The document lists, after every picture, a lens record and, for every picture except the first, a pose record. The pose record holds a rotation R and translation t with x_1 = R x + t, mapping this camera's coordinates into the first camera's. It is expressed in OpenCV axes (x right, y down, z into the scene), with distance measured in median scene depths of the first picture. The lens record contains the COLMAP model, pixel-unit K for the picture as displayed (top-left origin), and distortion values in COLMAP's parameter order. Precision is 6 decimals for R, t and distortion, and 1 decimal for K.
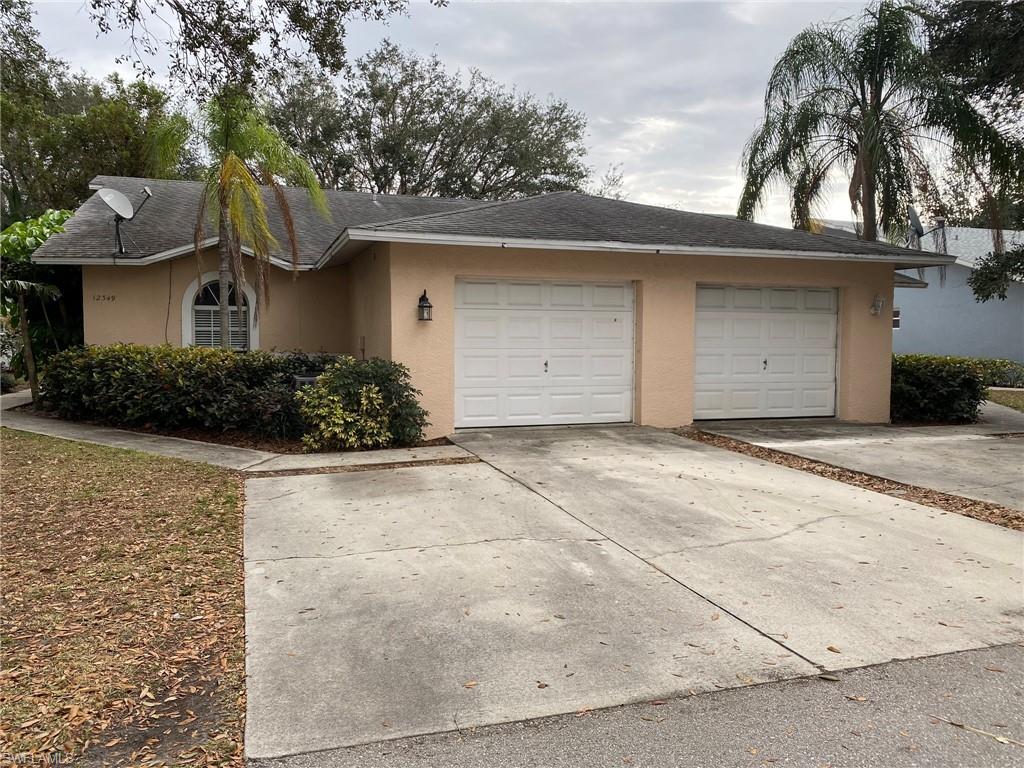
lens RADIAL K [[780.5, 0, 512.6], [0, 780.5, 381.9], [0, 0, 1]] dist [0.055040, -0.090650]
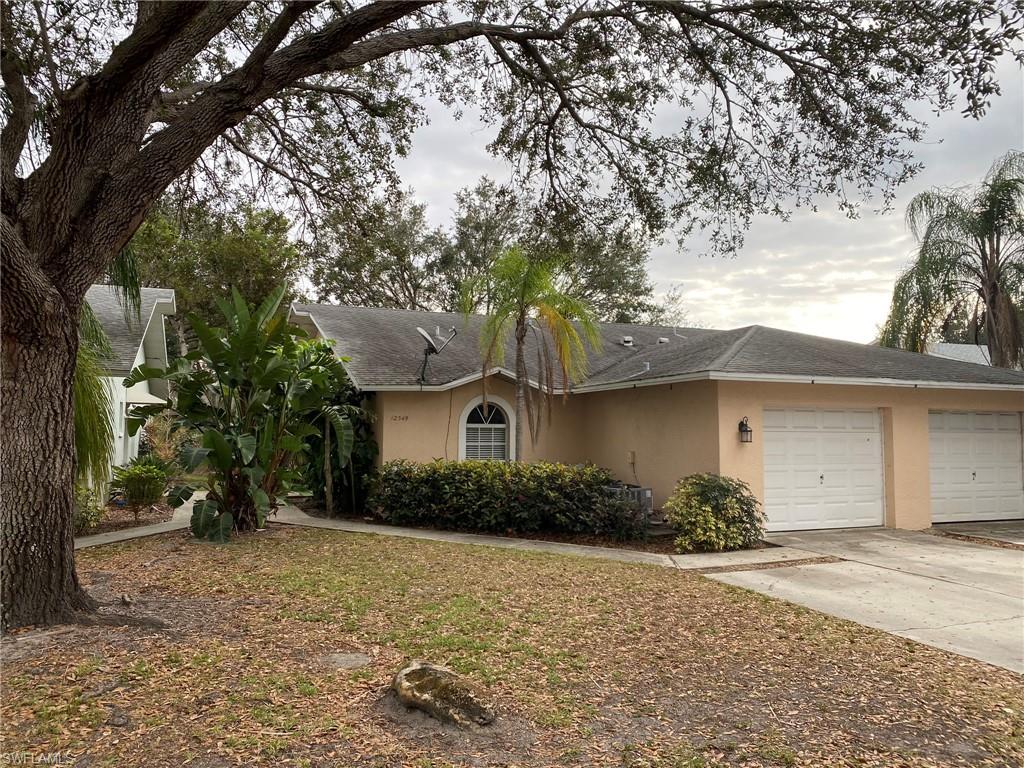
lens RADIAL K [[780.5, 0, 512.6], [0, 780.5, 381.9], [0, 0, 1]] dist [0.055040, -0.090650]
pose [[0.998402, 0.004187, 0.056351, -0.486277], [0.002836, 0.992281, -0.123981, -0.019121], [-0.056435, 0.123943, 0.990683, -0.183276]]
